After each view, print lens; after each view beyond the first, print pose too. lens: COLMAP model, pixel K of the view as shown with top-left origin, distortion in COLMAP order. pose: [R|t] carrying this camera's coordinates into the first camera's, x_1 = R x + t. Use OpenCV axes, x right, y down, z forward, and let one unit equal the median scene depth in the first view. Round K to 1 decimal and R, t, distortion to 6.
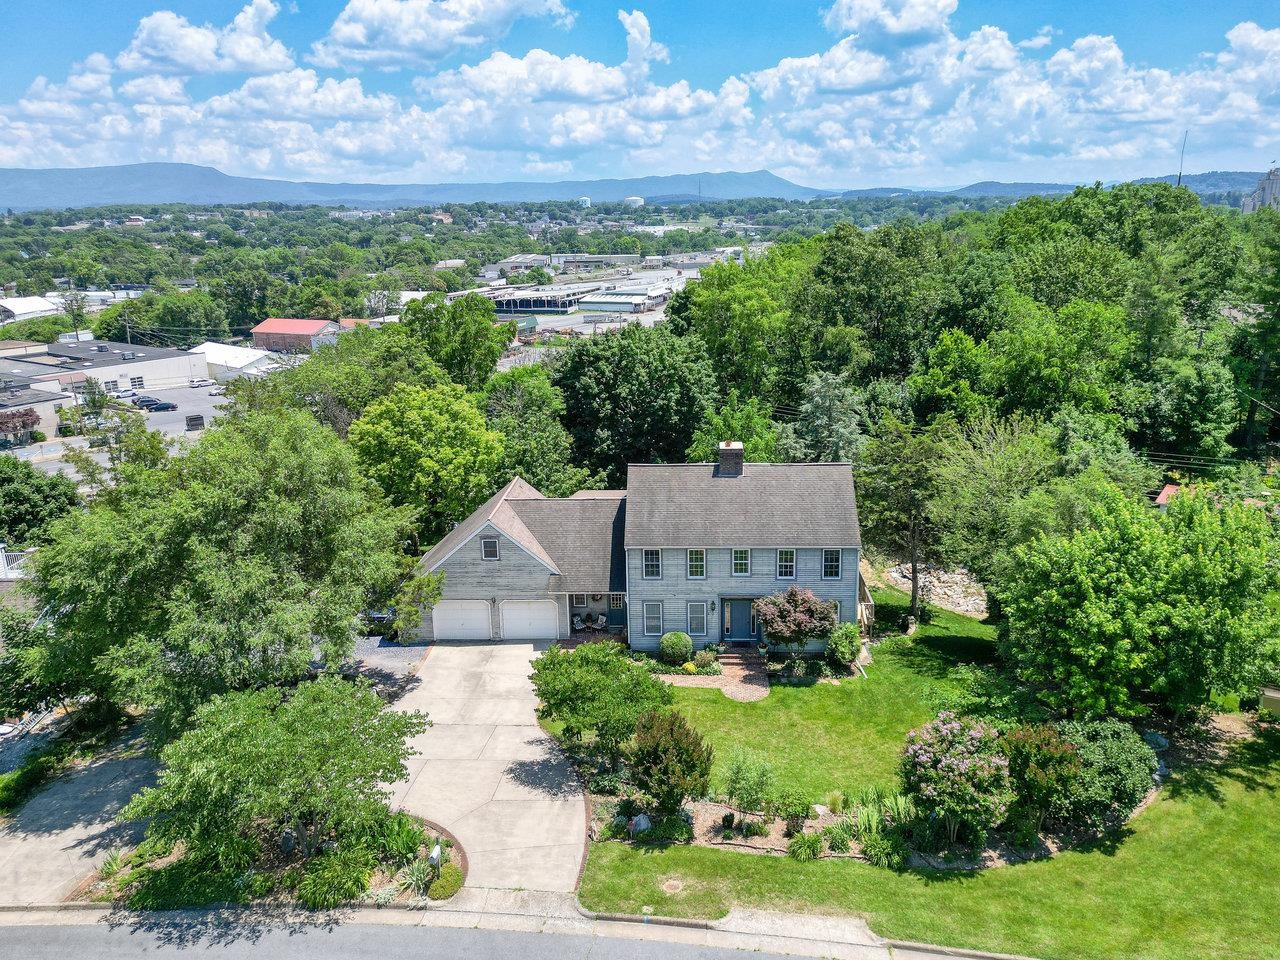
lens RADIAL K [[904.9, 0, 668.3], [0, 904.9, 441.6], [0, 0, 1]] dist [0.066911, -0.031065]
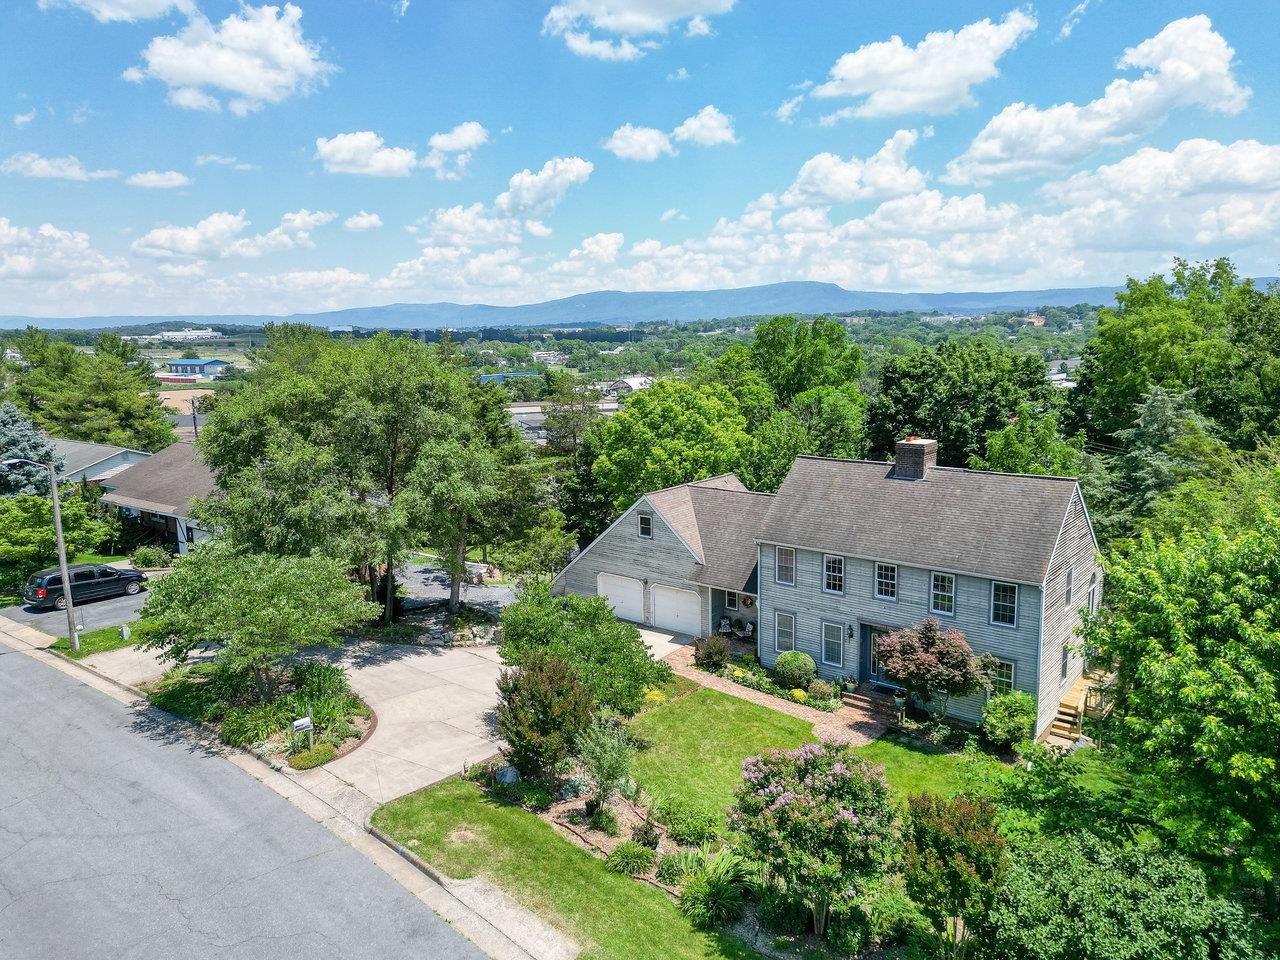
lens RADIAL K [[904.9, 0, 649.5], [0, 904.9, 488.1], [0, 0, 1]] dist [0.066911, -0.031065]
pose [[0.799315, 0.106970, -0.591315, 0.363391], [-0.145770, 0.989153, -0.018106, 0.095190], [0.582964, 0.100668, 0.806237, 0.234510]]
